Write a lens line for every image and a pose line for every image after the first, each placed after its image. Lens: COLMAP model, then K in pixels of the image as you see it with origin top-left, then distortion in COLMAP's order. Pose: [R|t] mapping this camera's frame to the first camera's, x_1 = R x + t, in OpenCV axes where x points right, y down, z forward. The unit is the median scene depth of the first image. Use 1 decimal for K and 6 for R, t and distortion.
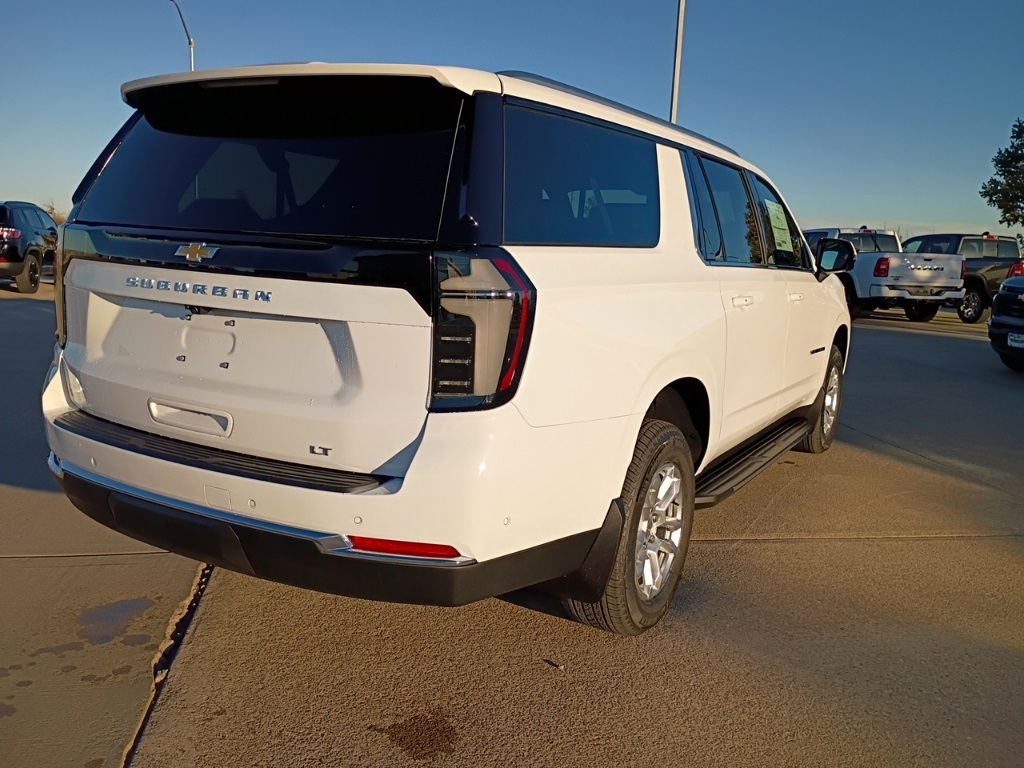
lens RADIAL K [[818.8, 0, 512.0], [0, 818.8, 384.0], [0, 0, 1]] dist [0.027406, -0.002944]
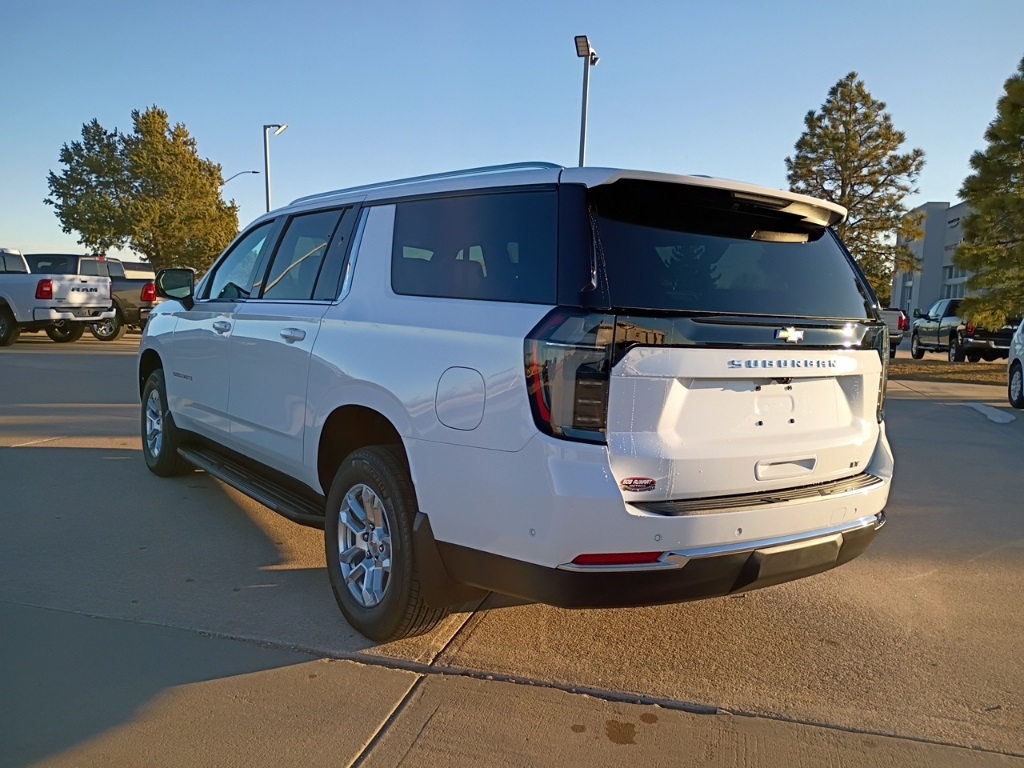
lens RADIAL K [[831.8, 0, 506.8], [0, 831.8, 384.6], [0, 0, 1]] dist [0.018279, -0.017509]
pose [[0.429353, -0.113658, 0.895957, -1.702415], [0.126574, 0.989831, 0.064911, -0.220474], [-0.894223, 0.085535, 0.439373, 0.827187]]
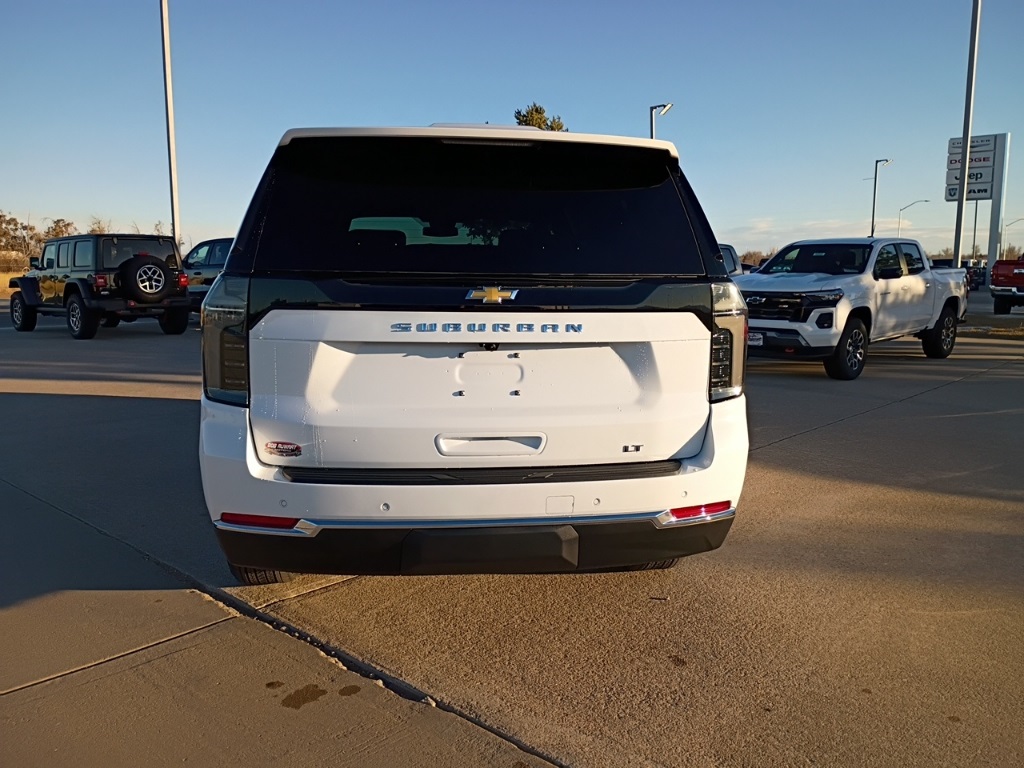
lens RADIAL K [[831.8, 0, 506.8], [0, 831.8, 384.6], [0, 0, 1]] dist [0.018279, -0.017509]
pose [[0.805385, -0.119905, 0.580498, -1.025276], [0.128804, 0.991328, 0.026060, -0.066083], [-0.578588, 0.053782, 0.813845, 0.081118]]
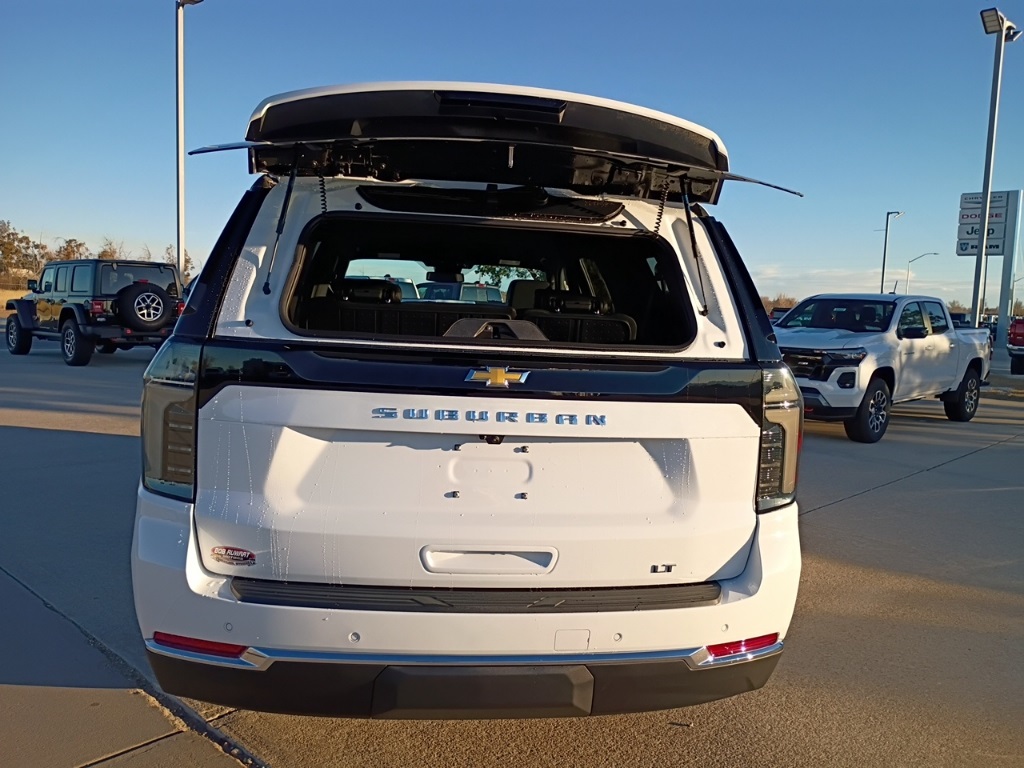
lens RADIAL K [[839.2, 0, 512.0], [0, 839.2, 384.0], [0, 0, 1]] dist [0.013637, -0.013542]
pose [[0.808182, -0.063914, 0.585455, -0.906193], [0.092121, 0.995576, -0.018481, -0.132244], [-0.581684, 0.068869, 0.810494, 0.238910]]
